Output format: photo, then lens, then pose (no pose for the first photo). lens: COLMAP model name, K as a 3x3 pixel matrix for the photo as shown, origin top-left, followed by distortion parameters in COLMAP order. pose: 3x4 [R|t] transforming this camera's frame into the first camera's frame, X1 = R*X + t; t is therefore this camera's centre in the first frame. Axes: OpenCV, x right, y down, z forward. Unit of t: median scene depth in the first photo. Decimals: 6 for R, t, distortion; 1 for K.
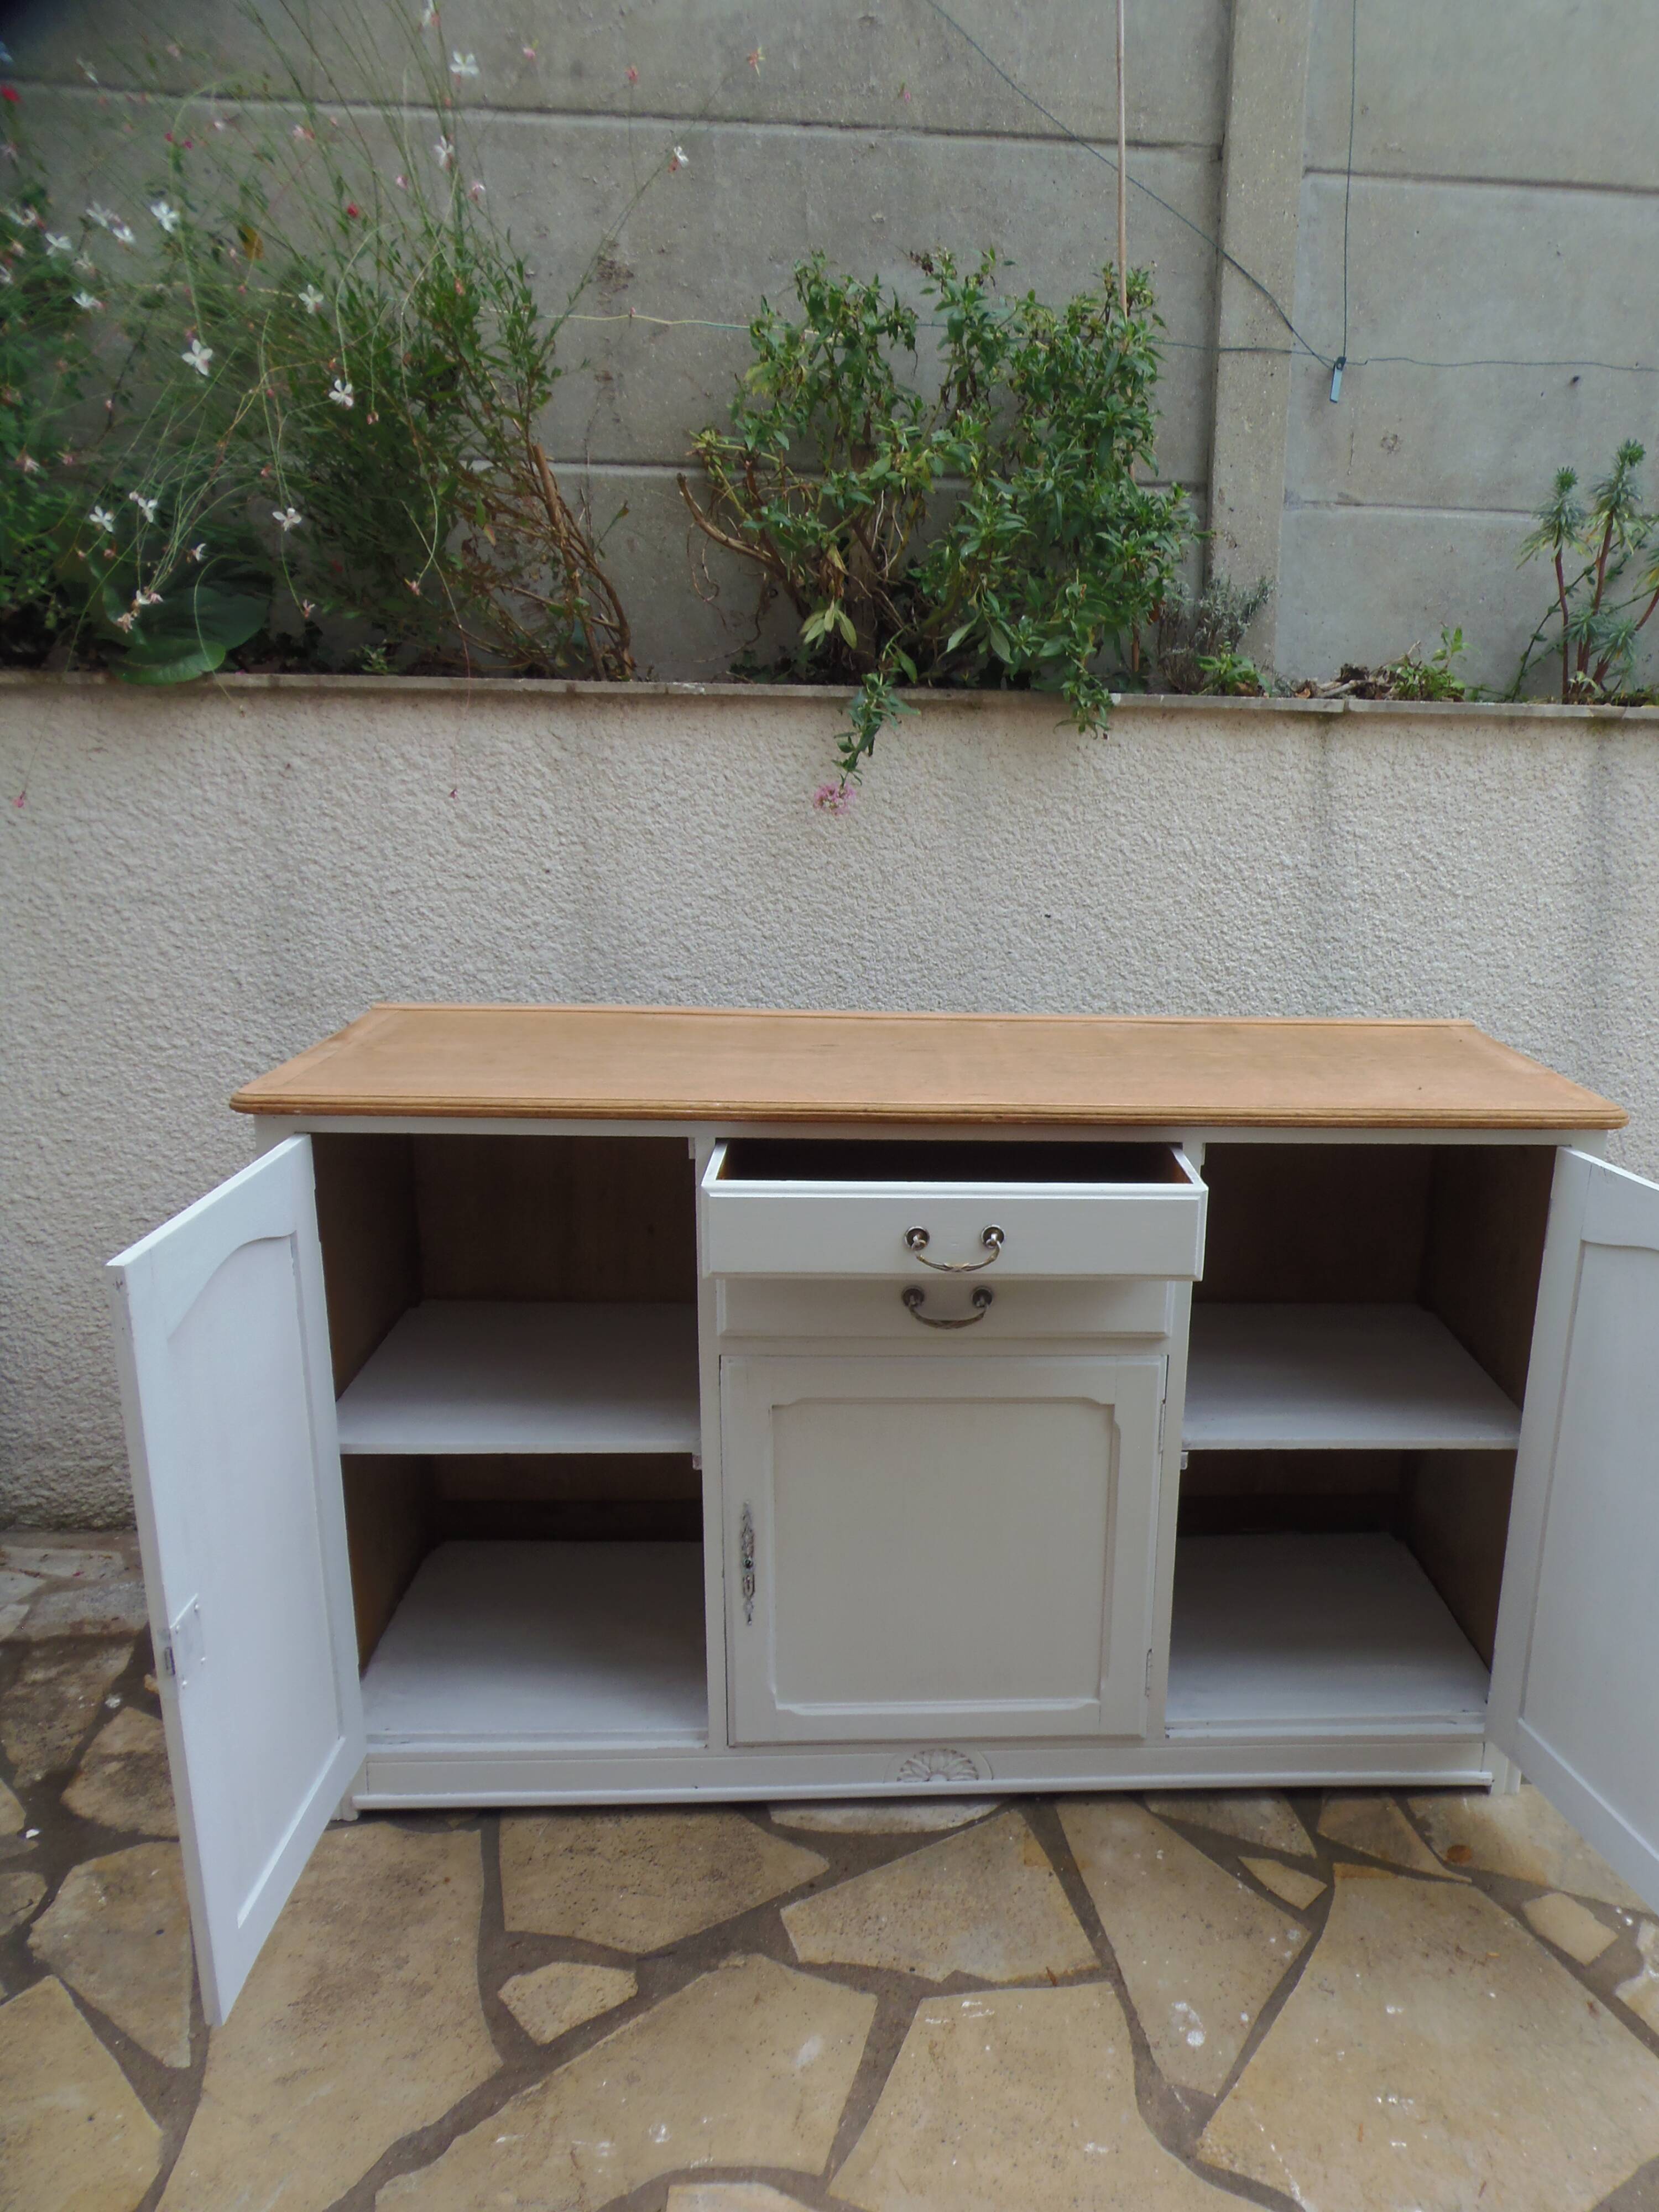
lens RADIAL K [[1625.6, 0, 966.1], [0, 1625.6, 1148.3], [0, 0, 1]] dist [-0.020773, -0.010639]
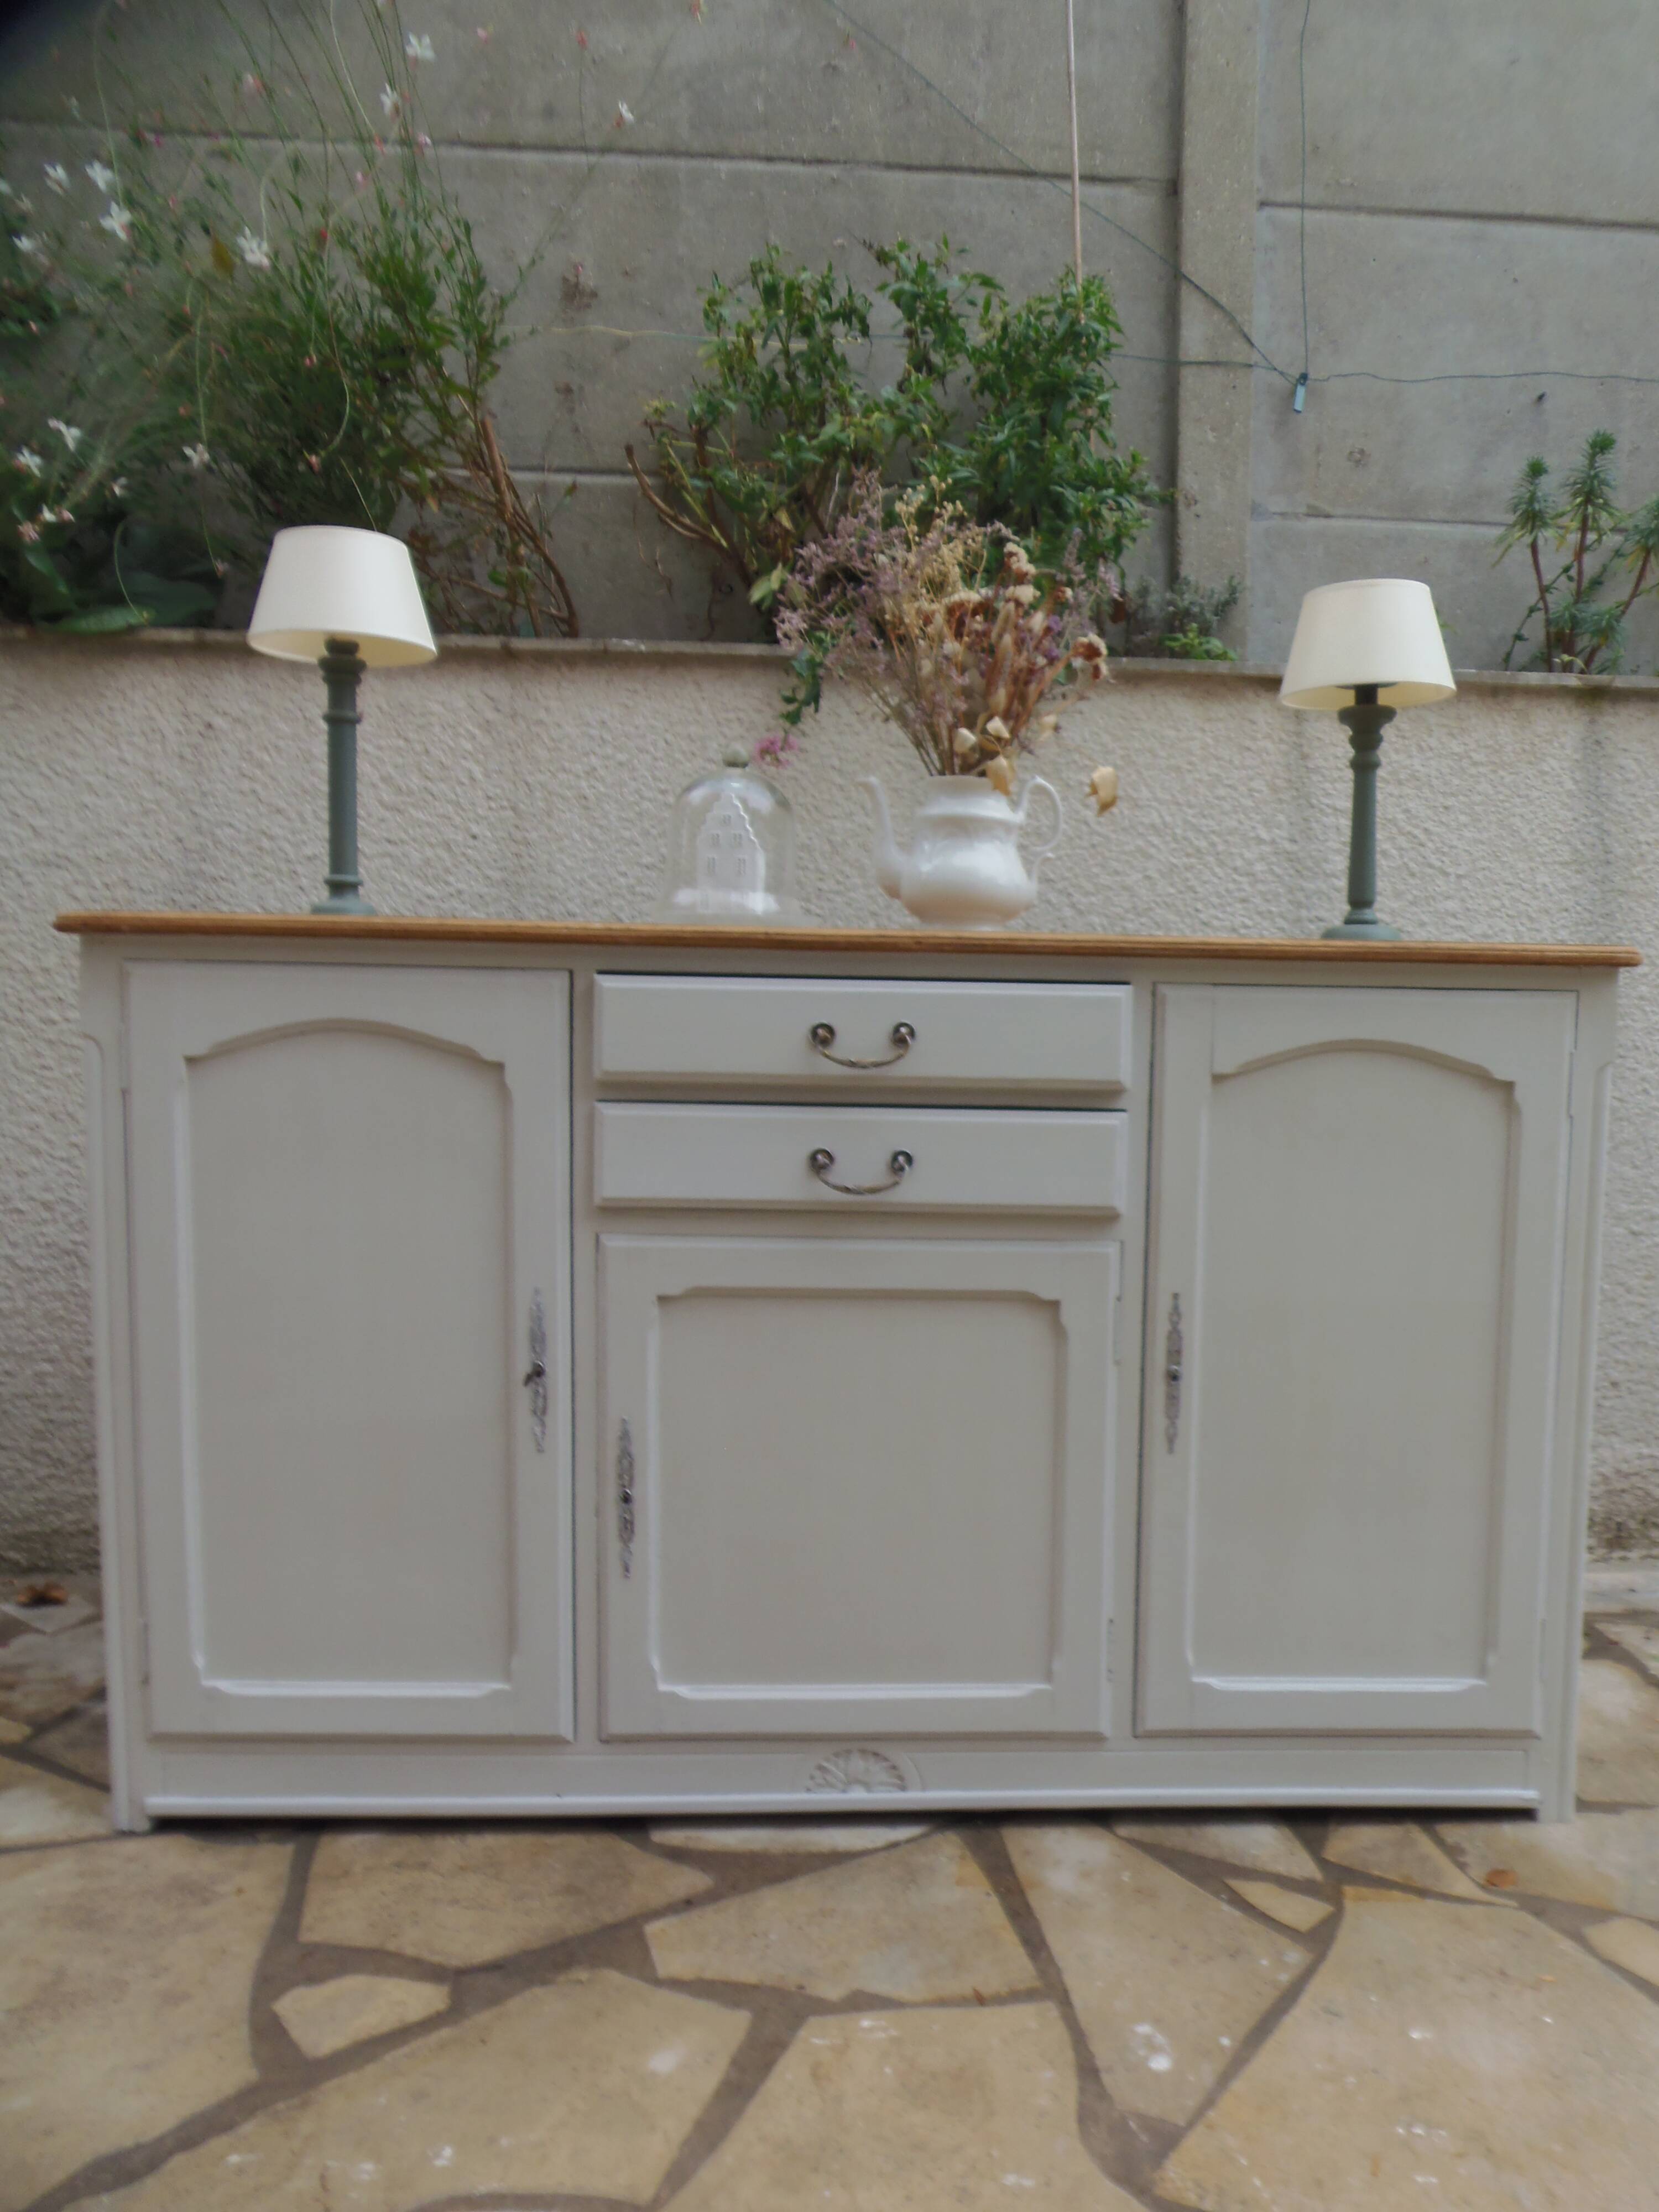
lens RADIAL K [[1625.6, 0, 968.8], [0, 1625.6, 1141.6], [0, 0, 1]] dist [-0.020773, -0.010639]
pose [[0.999832, -0.004720, -0.017685, 0.045272], [0.001422, 0.983287, -0.182059, 0.176472], [0.018248, 0.182004, 0.983128, 0.111333]]
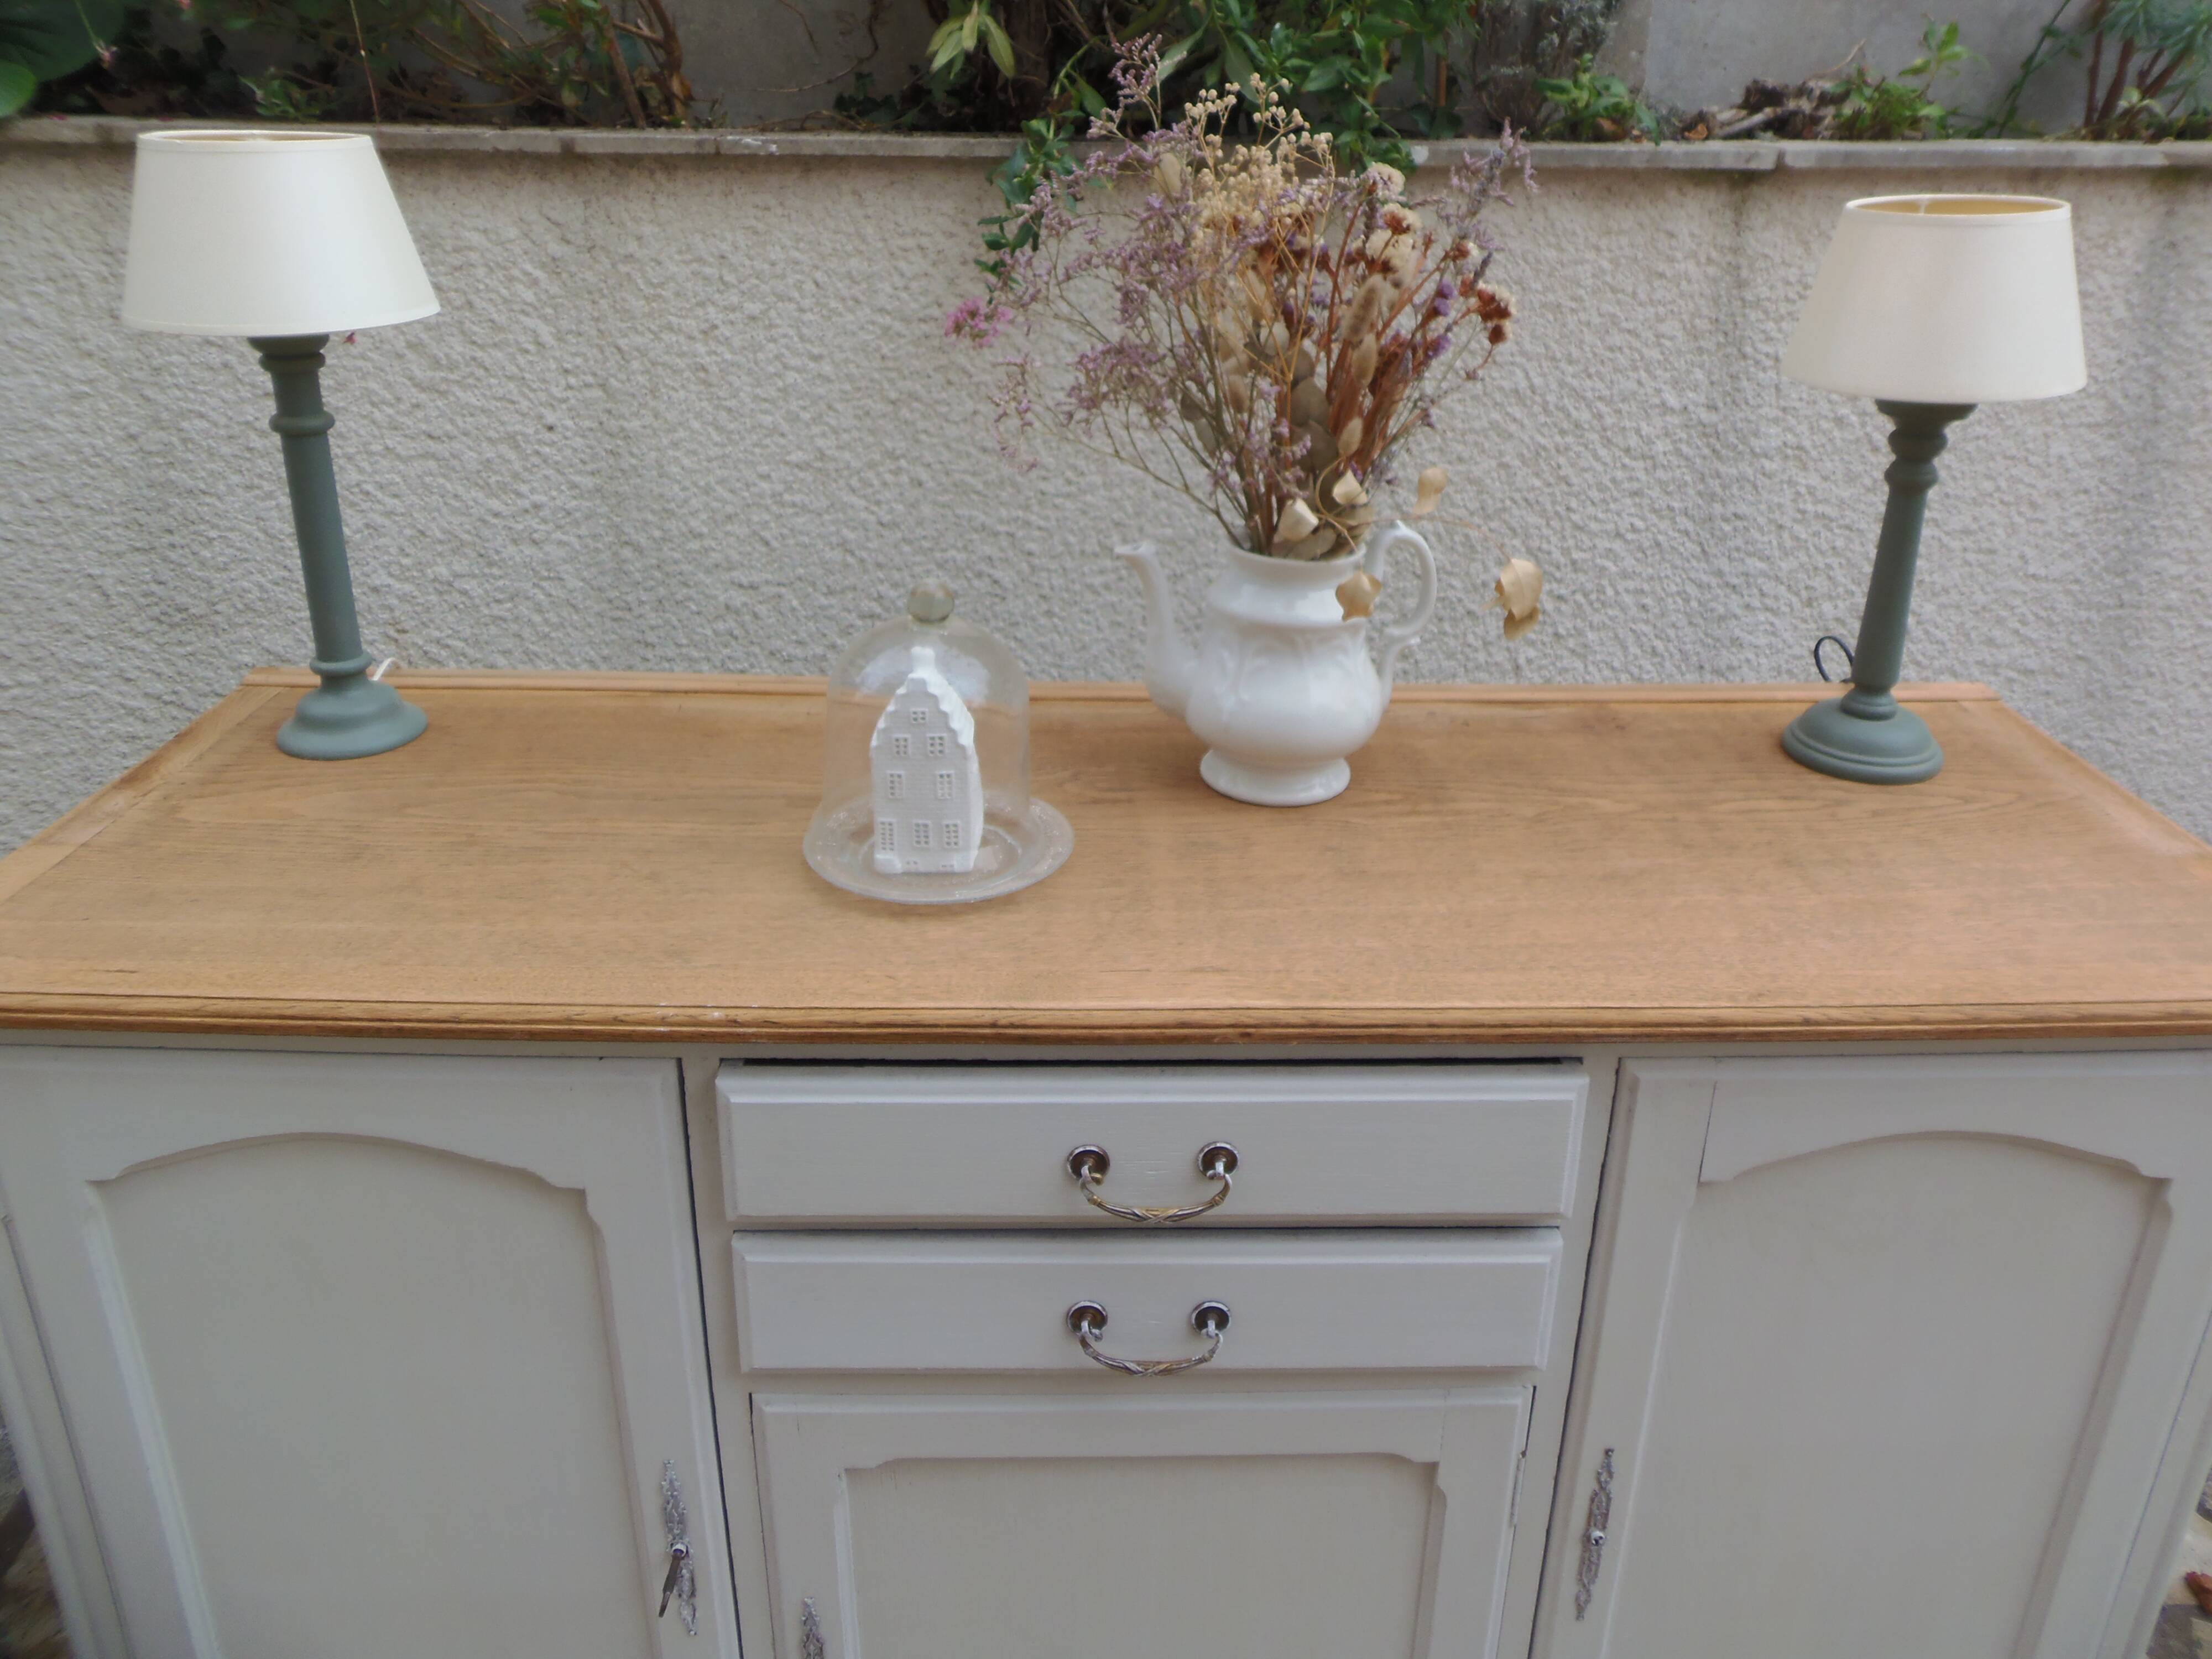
lens RADIAL K [[1630.7, 0, 1125.5], [0, 1630.7, 681.4], [0, 0, 1]] dist [-0.016758, -0.001911]
pose [[0.999414, 0.005389, -0.033796, -0.001046], [-0.002165, 0.995503, 0.094710, -0.132269], [0.034154, -0.094582, 0.994931, 0.340960]]
